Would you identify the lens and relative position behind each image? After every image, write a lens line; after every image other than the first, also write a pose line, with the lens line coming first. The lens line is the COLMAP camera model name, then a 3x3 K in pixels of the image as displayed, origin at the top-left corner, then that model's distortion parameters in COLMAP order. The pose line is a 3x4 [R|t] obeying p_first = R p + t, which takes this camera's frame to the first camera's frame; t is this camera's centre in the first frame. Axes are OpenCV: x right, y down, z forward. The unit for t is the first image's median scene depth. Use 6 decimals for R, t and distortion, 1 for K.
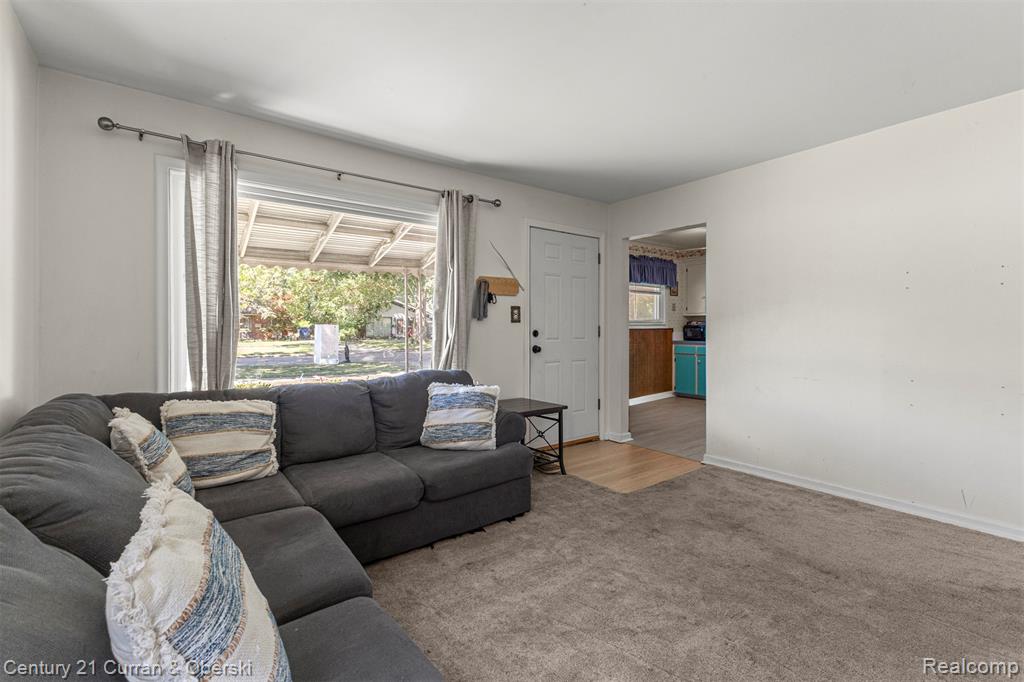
lens RADIAL K [[439.5, 0, 506.0], [0, 439.5, 325.0], [0, 0, 1]] dist [0.009341, -0.001338]
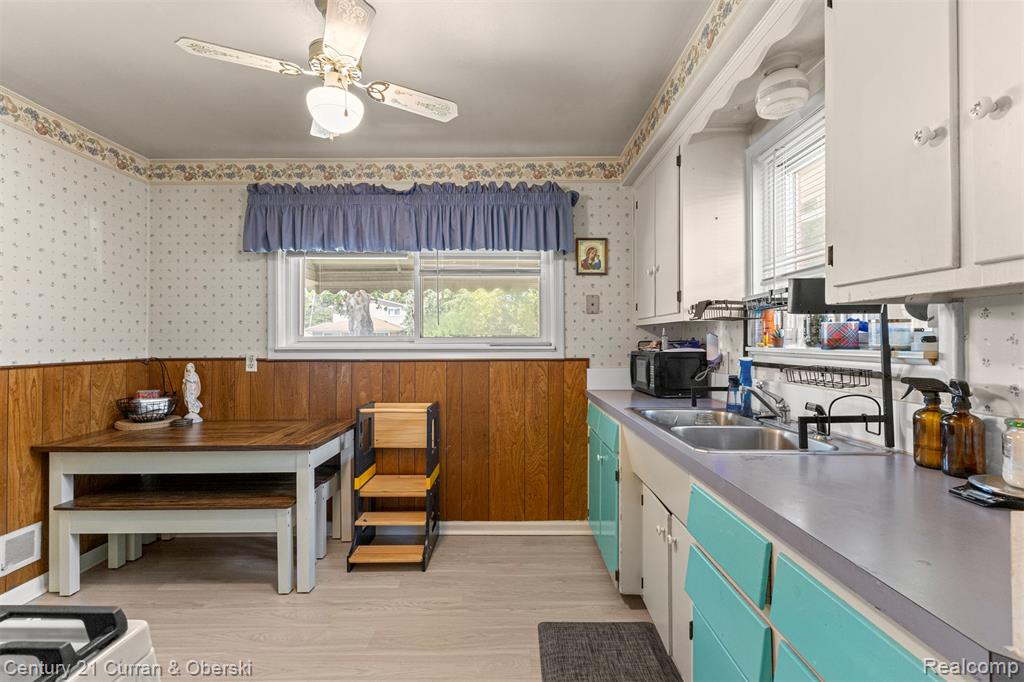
lens RADIAL K [[439.5, 0, 510.3], [0, 439.5, 336.6], [0, 0, 1]] dist [0.009341, -0.001338]
pose [[0.809720, -0.006900, -0.586776, 0.556483], [0.003950, 0.999972, -0.006308, -0.009748], [0.586803, 0.002790, 0.809725, 0.644463]]
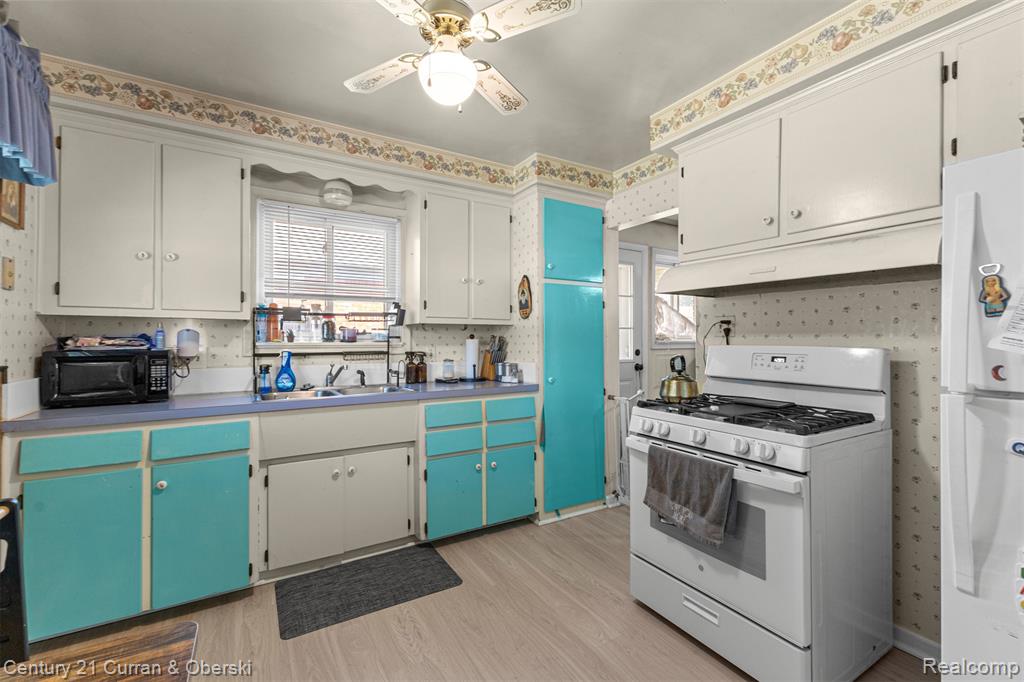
lens RADIAL K [[439.5, 0, 503.8], [0, 439.5, 340.1], [0, 0, 1]] dist [0.009341, -0.001338]
pose [[0.094558, 0.001814, 0.995518, 0.176221], [-0.003378, 0.999993, -0.001502, -0.006489], [-0.995514, -0.003221, 0.094563, 0.725524]]
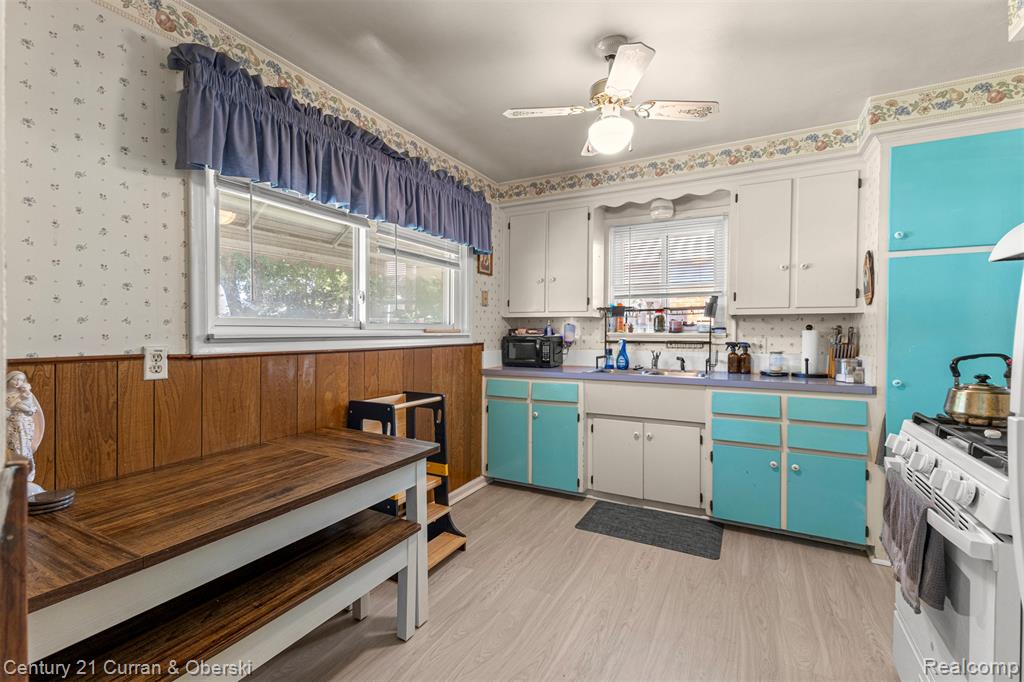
lens RADIAL K [[439.5, 0, 512.6], [0, 439.5, 339.8], [0, 0, 1]] dist [0.009341, -0.001338]
pose [[0.900248, -0.005092, 0.435348, 0.201264], [-0.005775, 0.999704, 0.023636, -0.007234], [-0.435340, -0.023793, 0.899952, 0.558765]]
